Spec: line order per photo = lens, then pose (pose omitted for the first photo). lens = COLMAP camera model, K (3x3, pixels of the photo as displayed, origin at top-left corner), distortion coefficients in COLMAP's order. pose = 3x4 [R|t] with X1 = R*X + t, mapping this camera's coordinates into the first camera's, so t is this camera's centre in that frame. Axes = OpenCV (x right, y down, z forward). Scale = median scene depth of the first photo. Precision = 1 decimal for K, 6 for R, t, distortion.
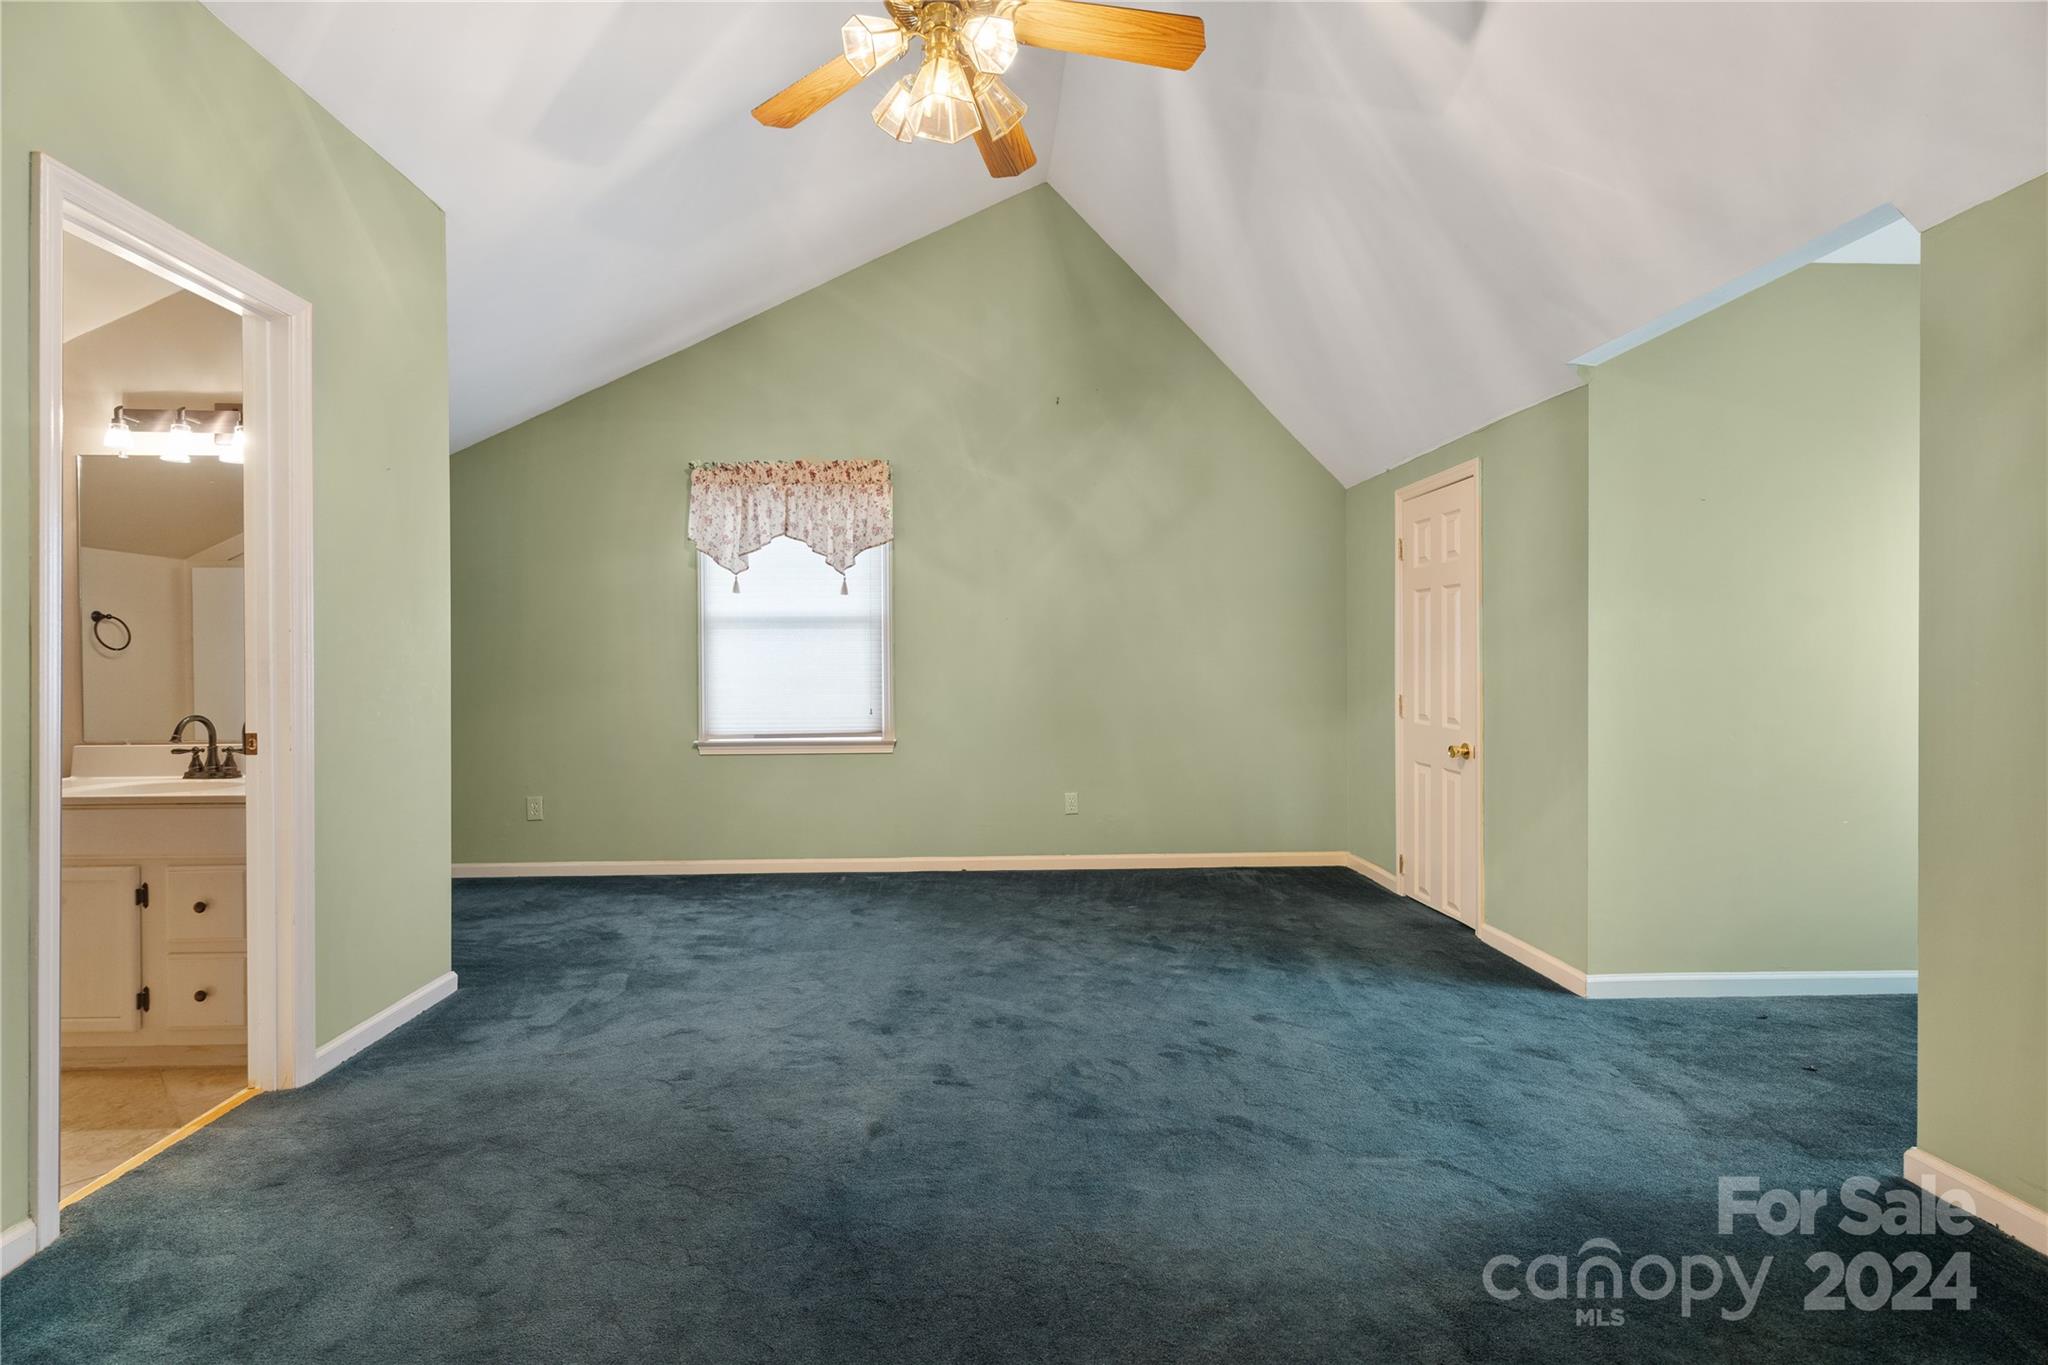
lens RADIAL K [[925.0, 0, 1028.6], [0, 925.0, 664.5], [0, 0, 1]] dist [-0.000107, -0.000727]
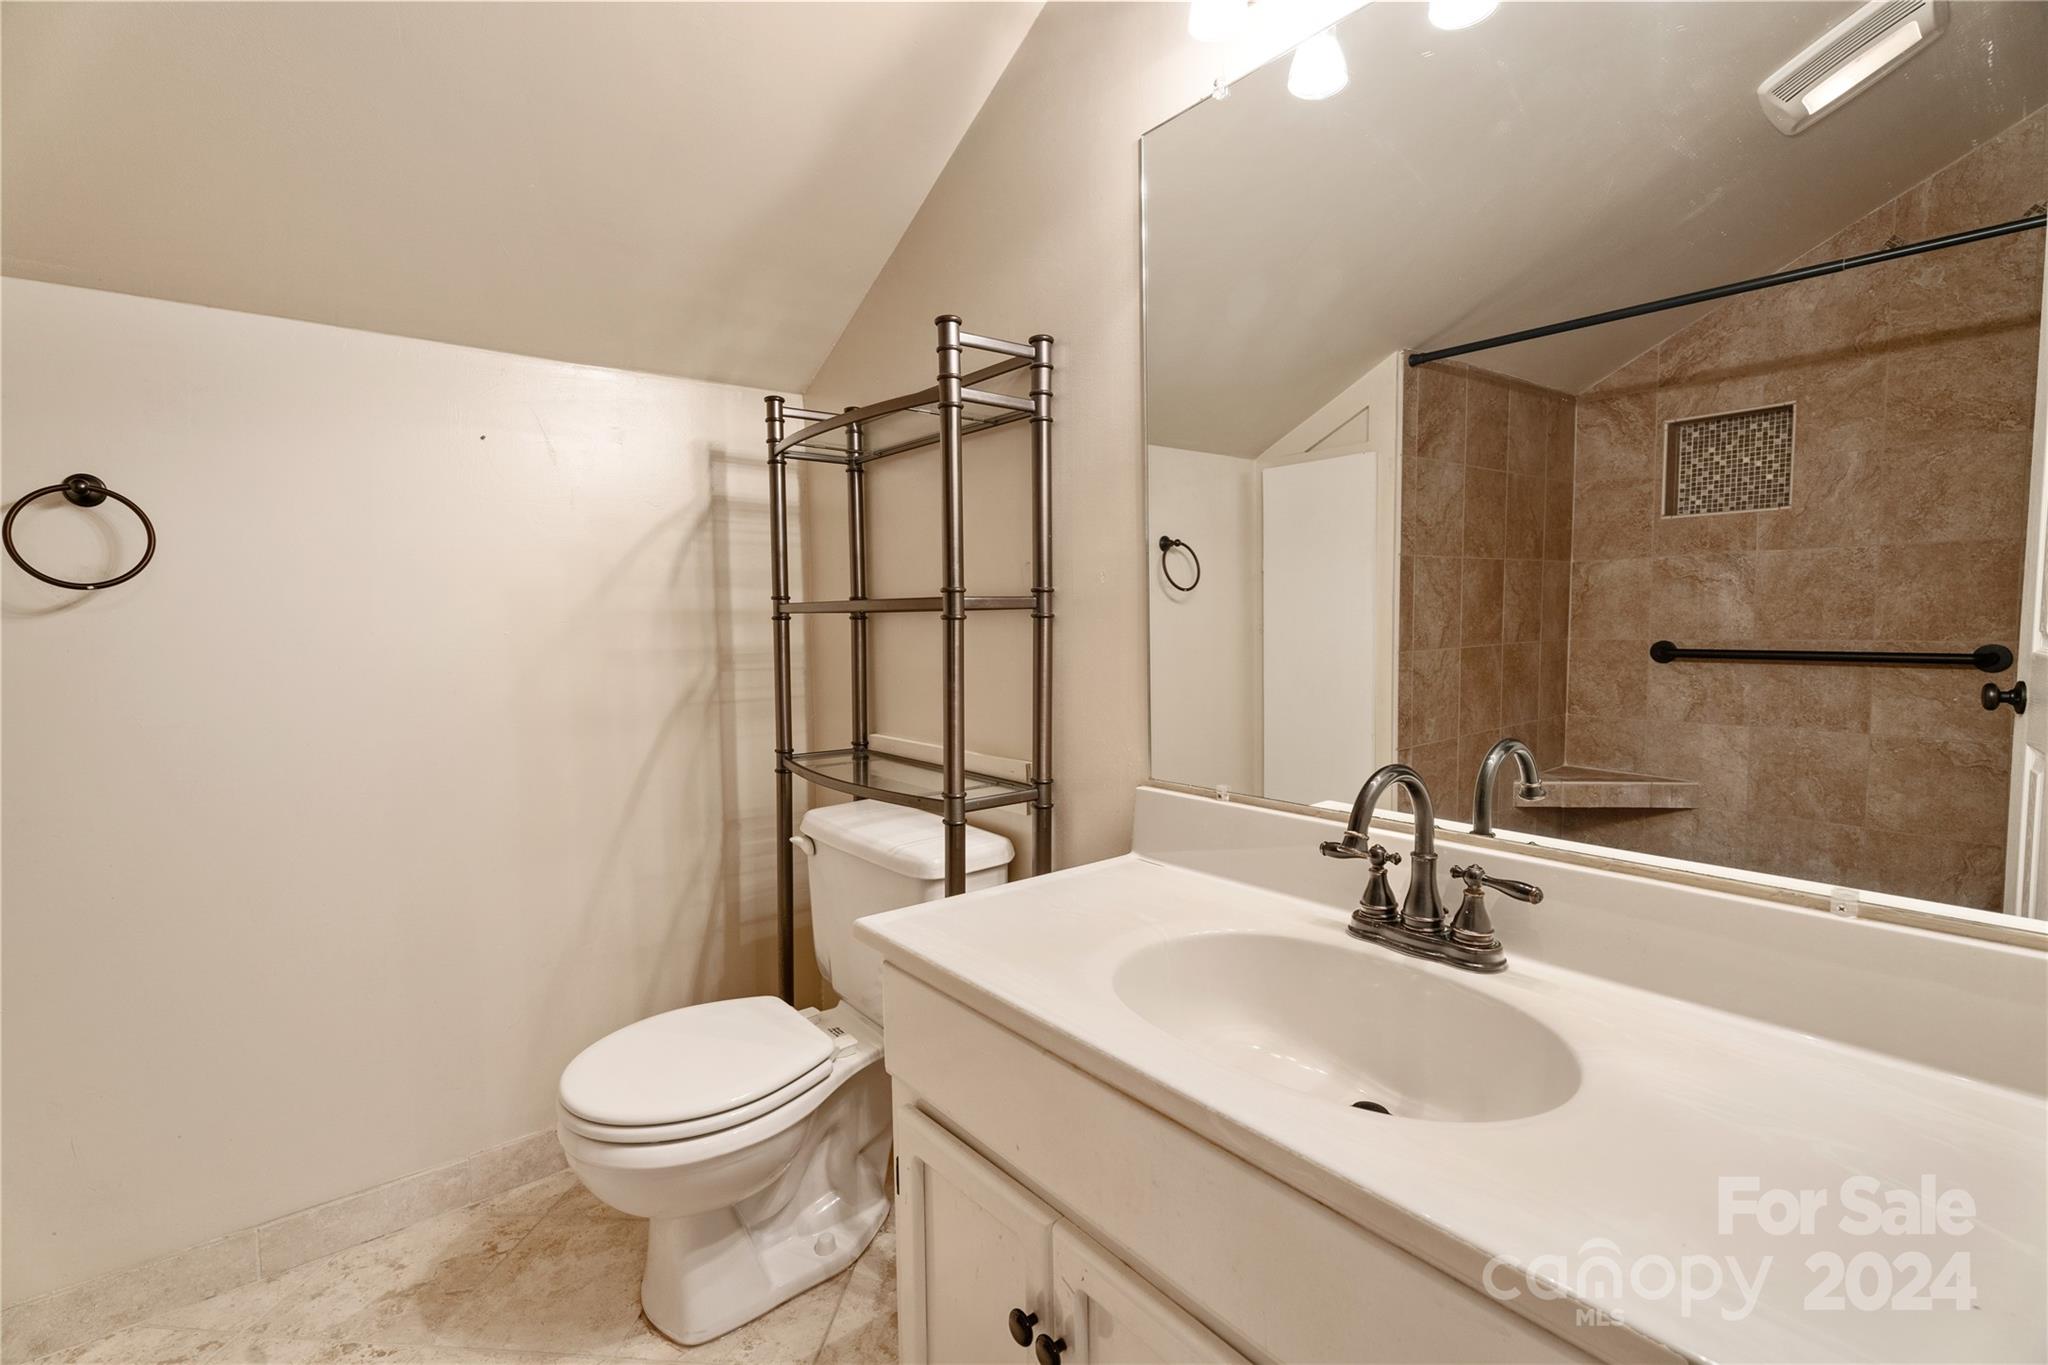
lens RADIAL K [[925.0, 0, 1030.0], [0, 925.0, 677.2], [0, 0, 1]] dist [-0.000107, -0.000727]
pose [[0.599610, 0.049375, -0.798768, -0.451538], [0.010392, 0.997530, 0.069463, -0.000280], [0.800225, -0.049951, 0.597616, 0.442175]]
